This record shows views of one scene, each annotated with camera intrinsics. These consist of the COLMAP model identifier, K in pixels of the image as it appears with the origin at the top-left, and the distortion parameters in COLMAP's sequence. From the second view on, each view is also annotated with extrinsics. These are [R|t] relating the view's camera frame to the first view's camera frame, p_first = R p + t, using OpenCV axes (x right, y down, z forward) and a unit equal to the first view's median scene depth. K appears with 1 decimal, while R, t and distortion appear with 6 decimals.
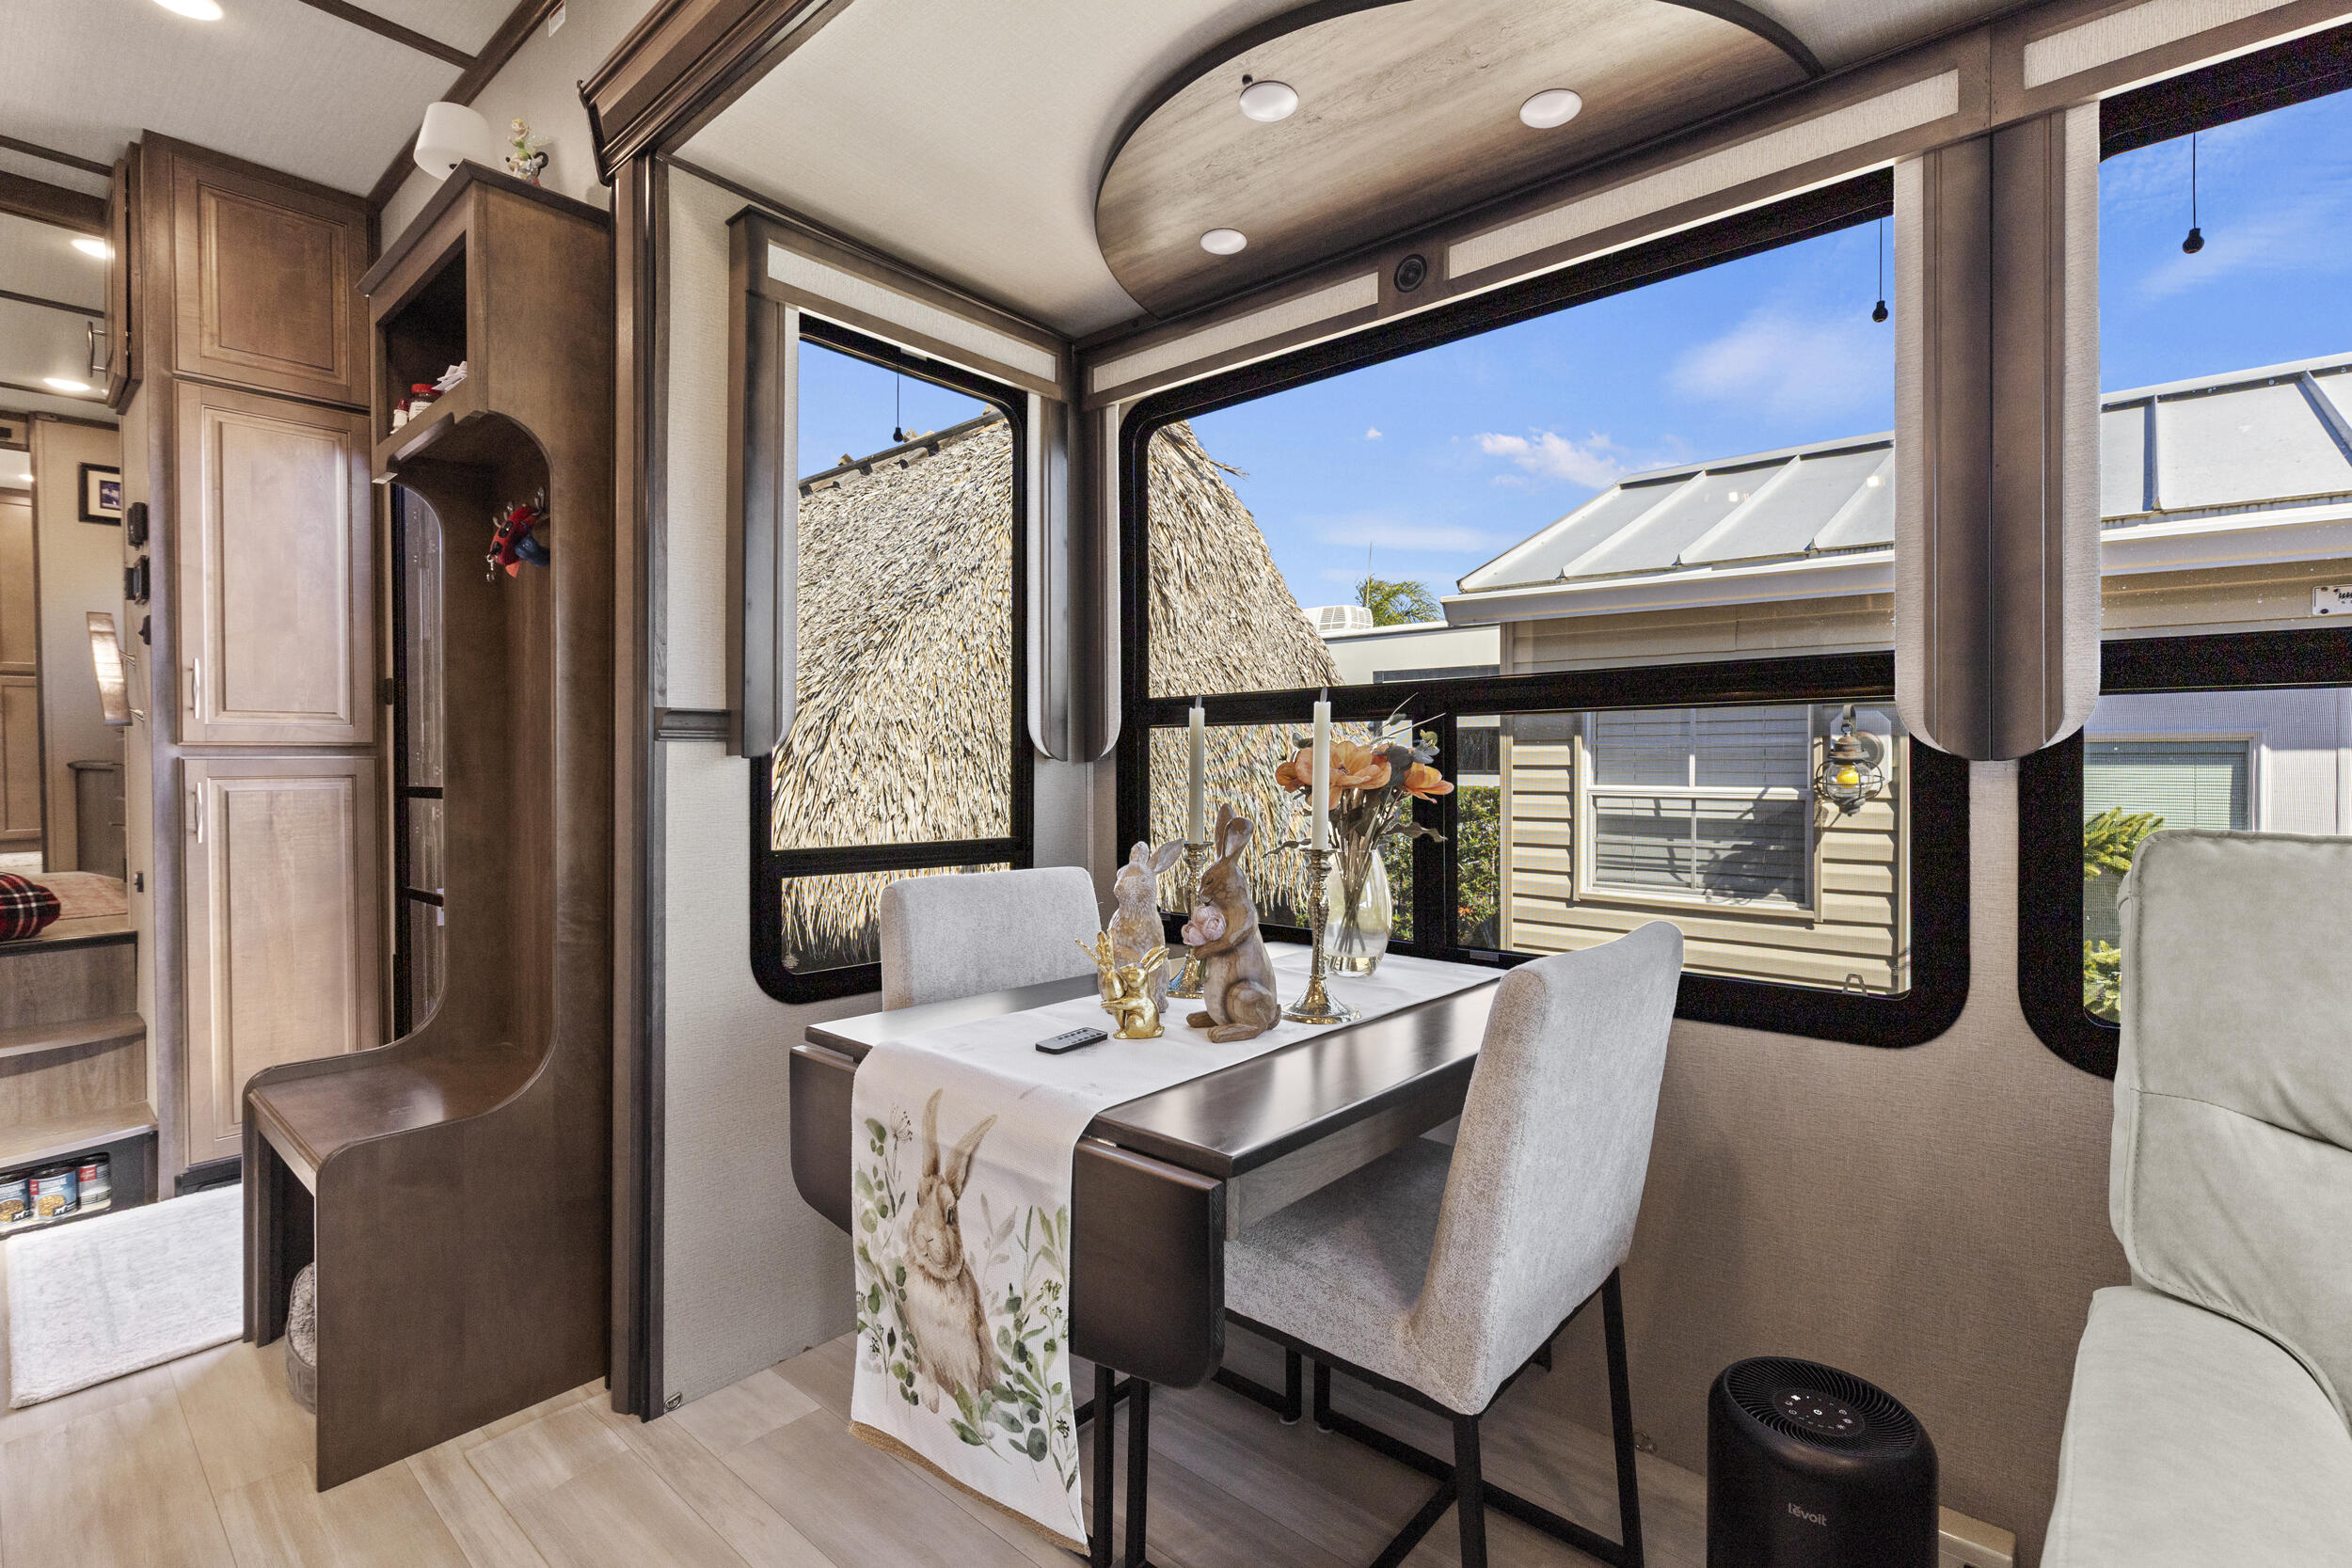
lens RADIAL K [[1070.9, 0, 1171.0], [0, 1070.9, 777.9], [0, 0, 1]] dist [0.001691, -0.000225]
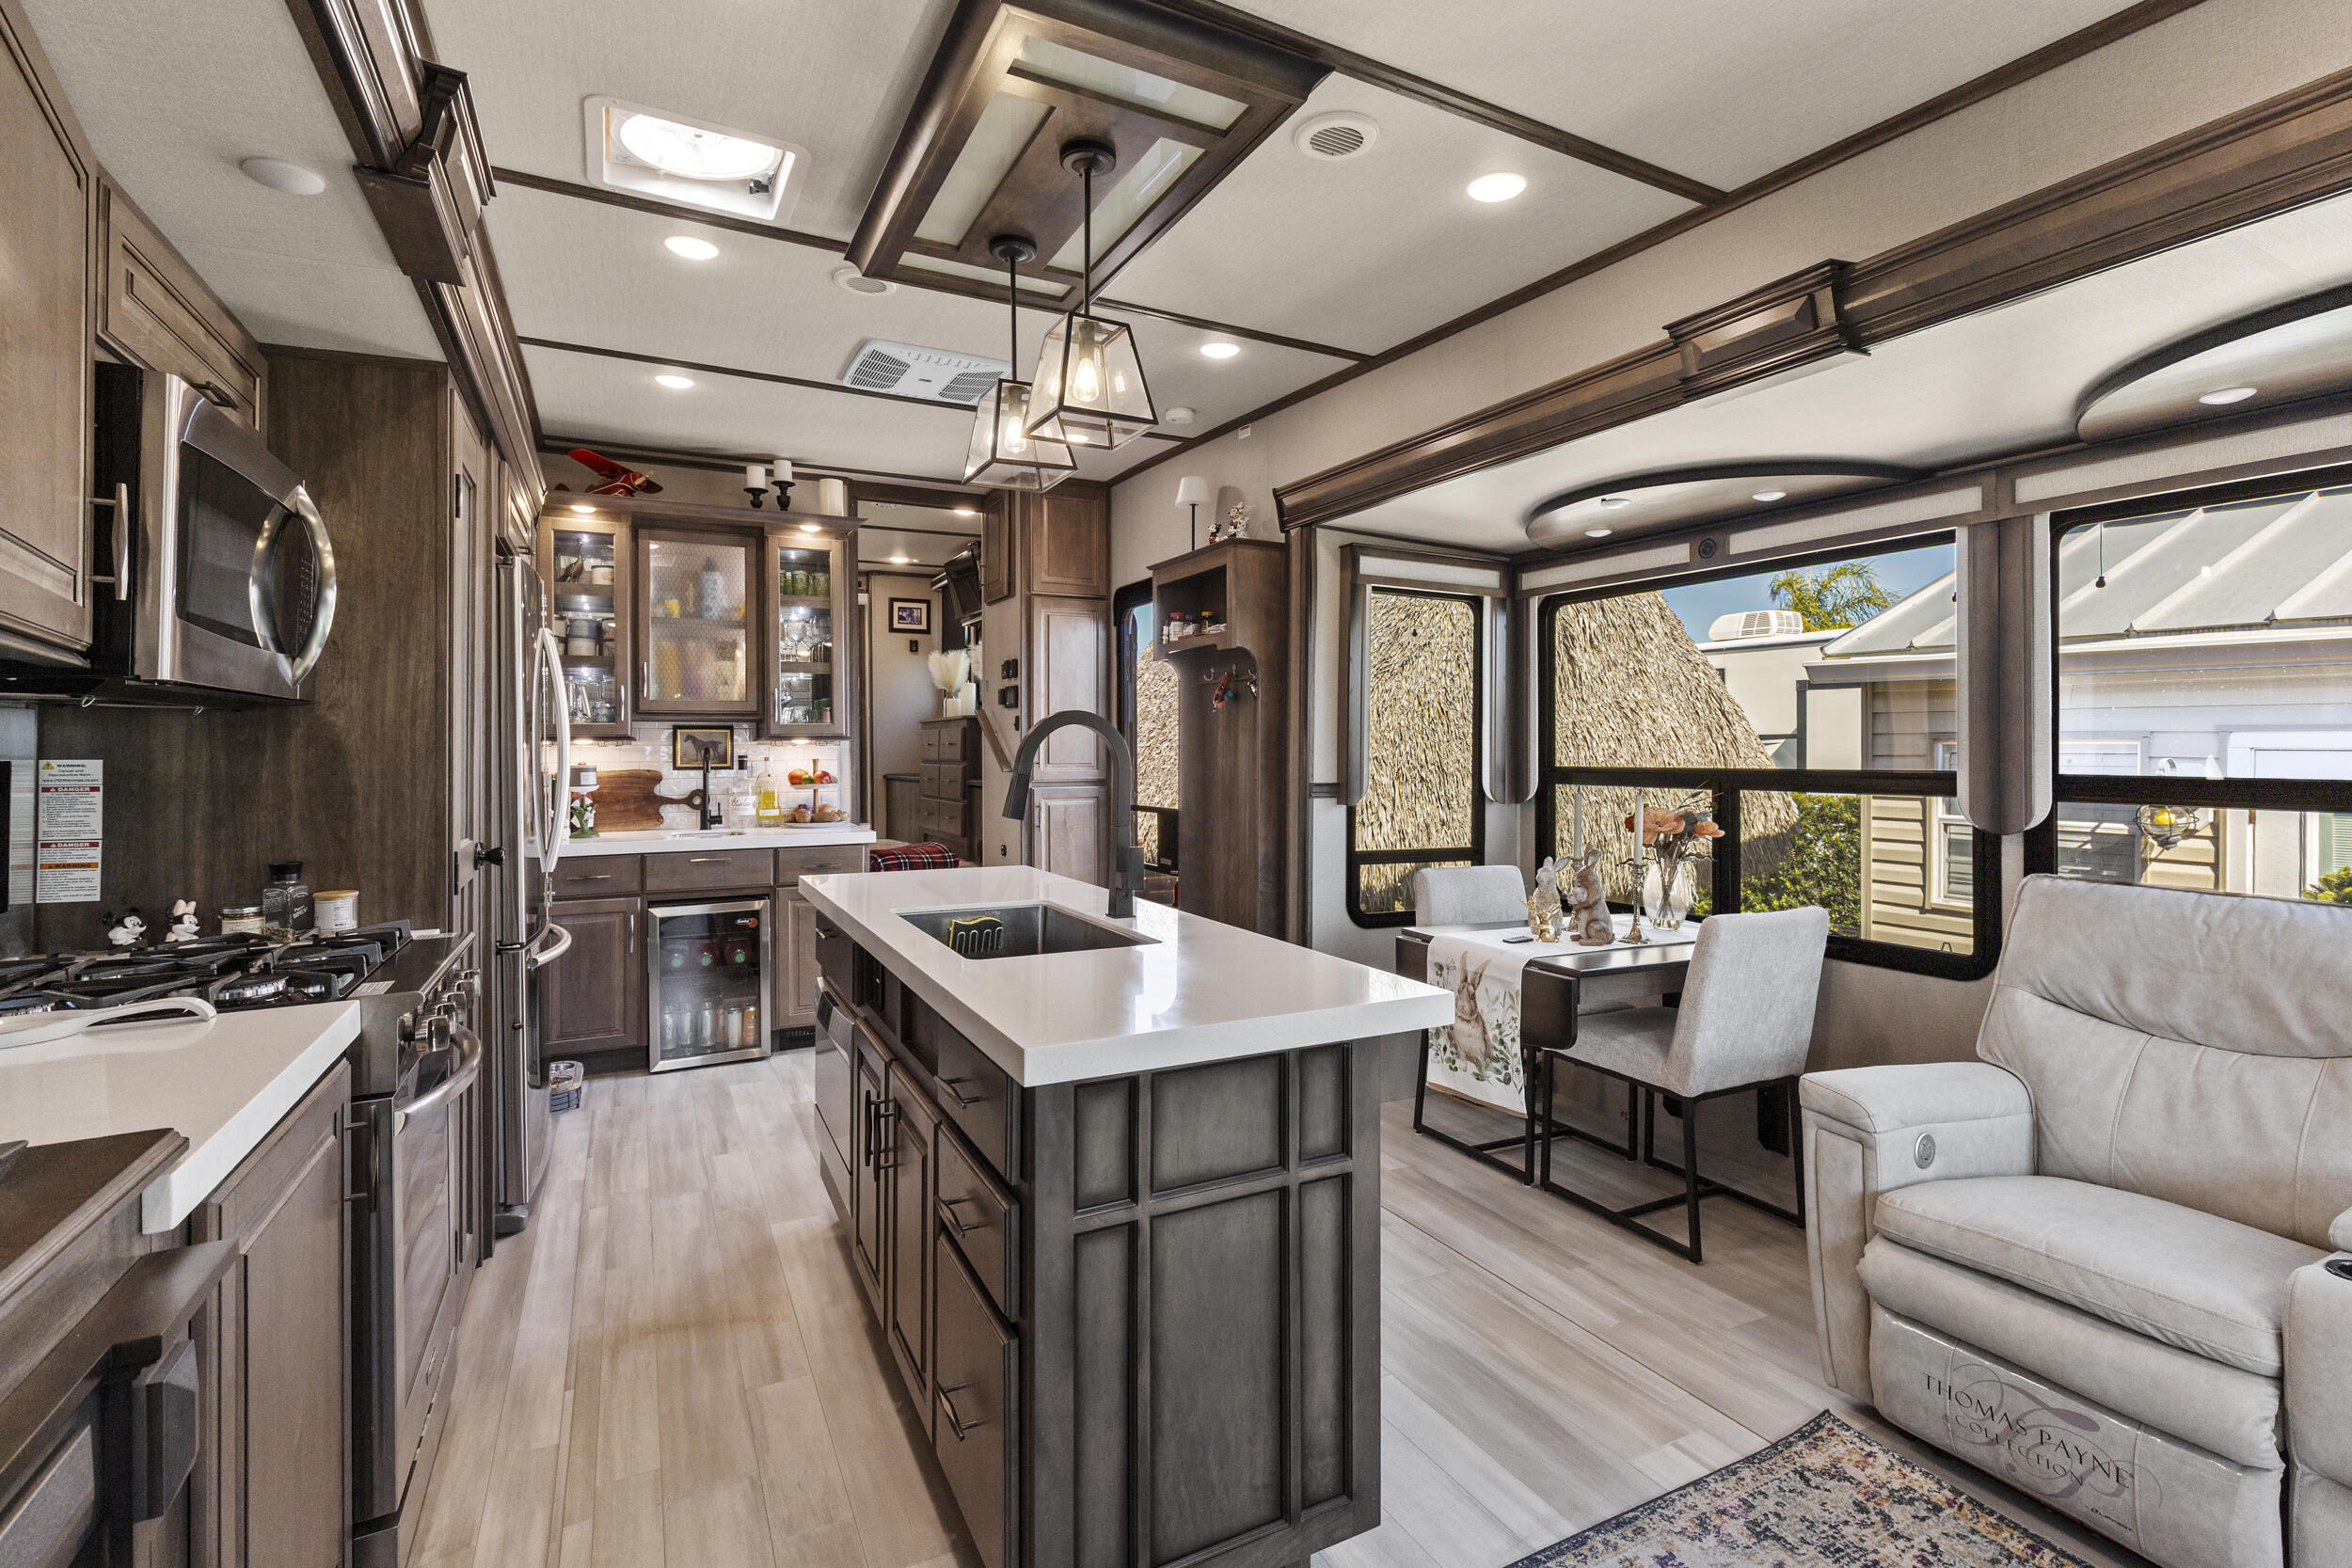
lens RADIAL K [[1070.9, 0, 1175.5], [0, 1070.9, 741.9], [0, 0, 1]] dist [0.001691, -0.000225]
pose [[0.933041, 0.003632, -0.359753, 0.035390], [-0.011277, 0.999753, -0.019155, -0.094822], [0.359594, 0.021929, 0.932851, -1.004585]]
